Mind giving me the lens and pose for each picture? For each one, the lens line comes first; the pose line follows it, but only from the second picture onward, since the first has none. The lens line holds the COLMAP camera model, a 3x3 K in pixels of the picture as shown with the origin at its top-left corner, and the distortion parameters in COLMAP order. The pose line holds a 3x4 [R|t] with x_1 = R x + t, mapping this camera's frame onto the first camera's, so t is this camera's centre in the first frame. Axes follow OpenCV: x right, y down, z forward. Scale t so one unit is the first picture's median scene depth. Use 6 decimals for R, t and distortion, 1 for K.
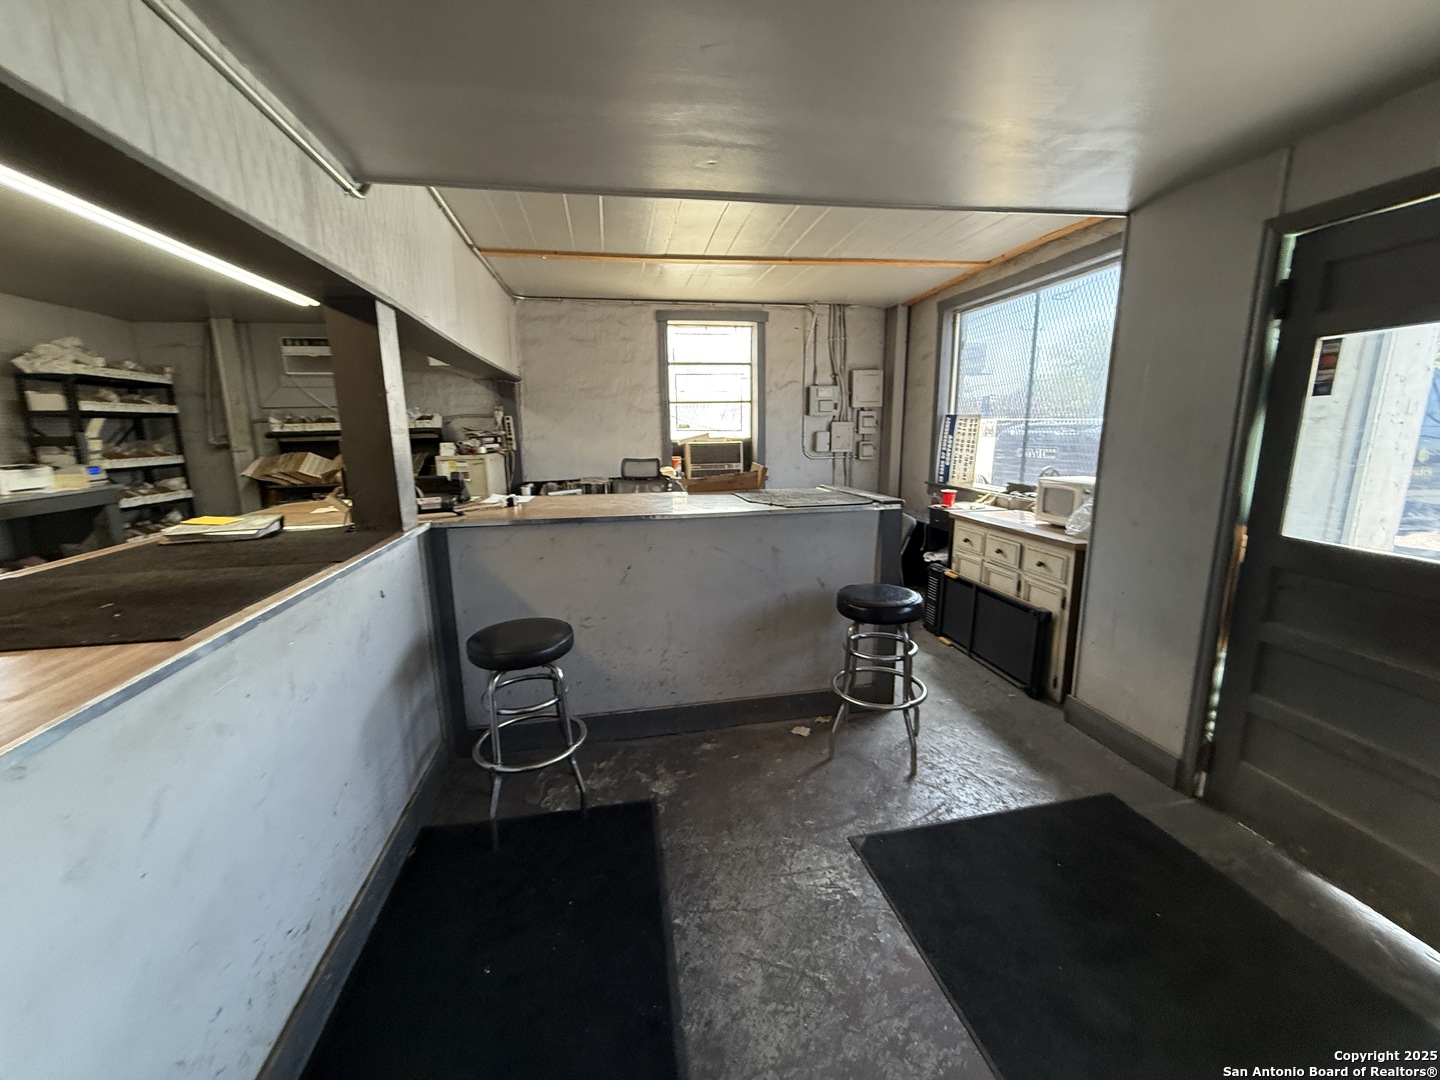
lens RADIAL K [[574.6, 0, 718.4], [0, 574.6, 538.6], [0, 0, 1]] dist [-0.001836, 0.000783]
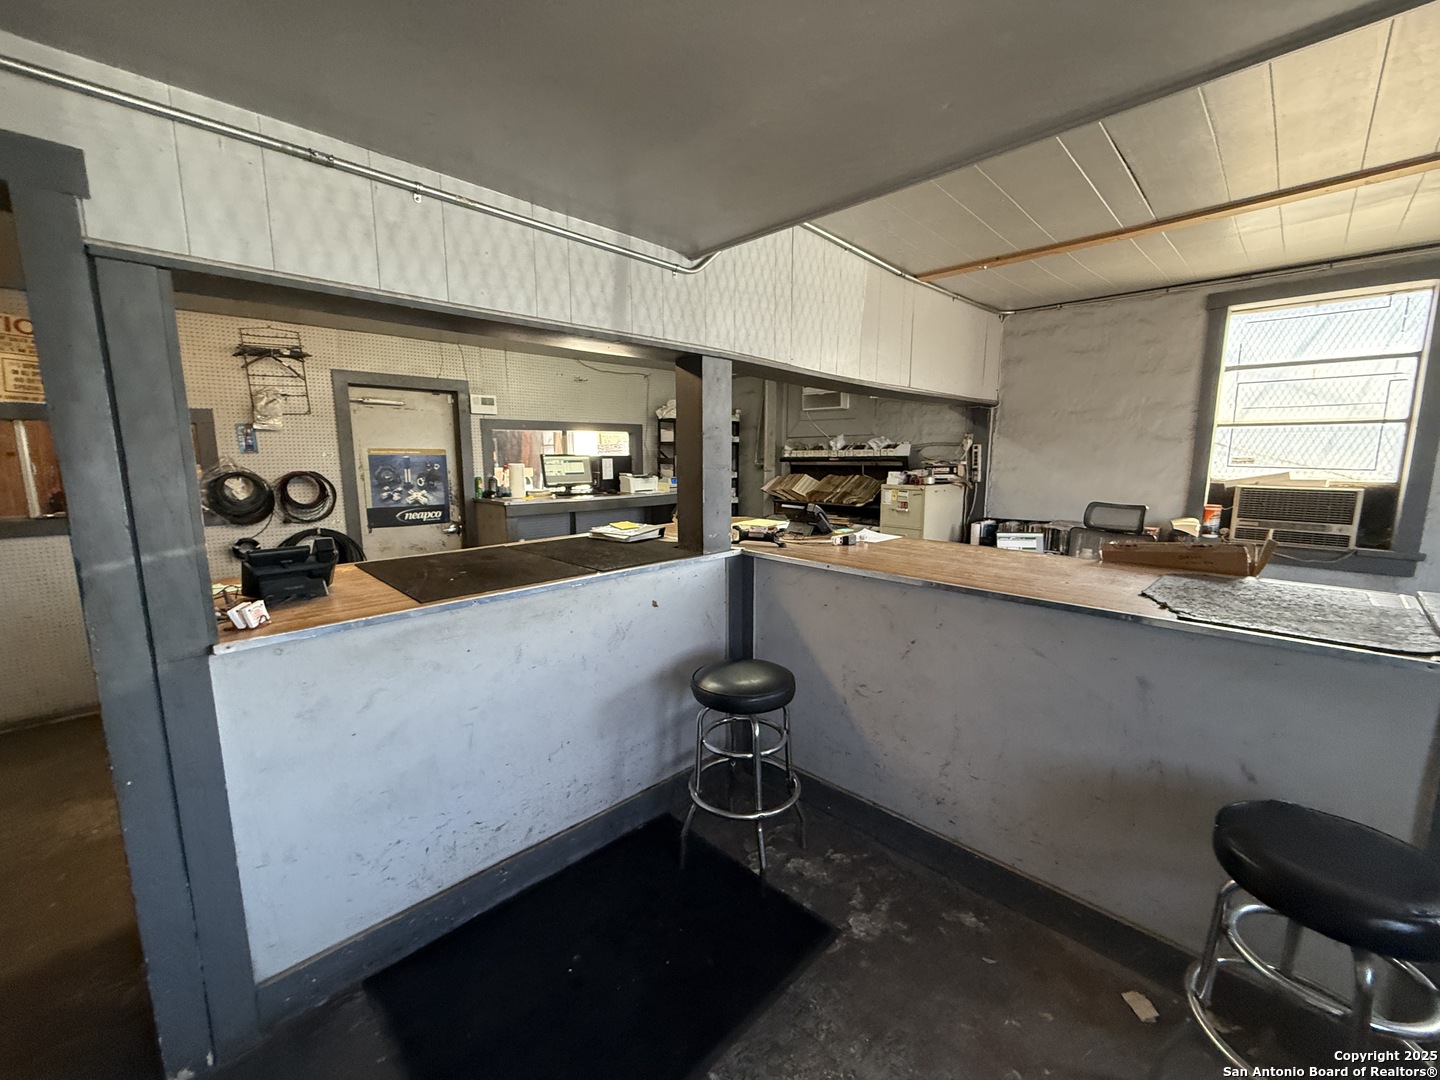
lens RADIAL K [[574.6, 0, 717.7], [0, 574.6, 540.0], [0, 0, 1]] dist [-0.001836, 0.000783]
pose [[0.567687, 0.140265, -0.811207, 0.176341], [-0.165593, 0.984694, 0.054379, -0.048662], [0.806418, 0.103460, 0.582225, 0.161349]]
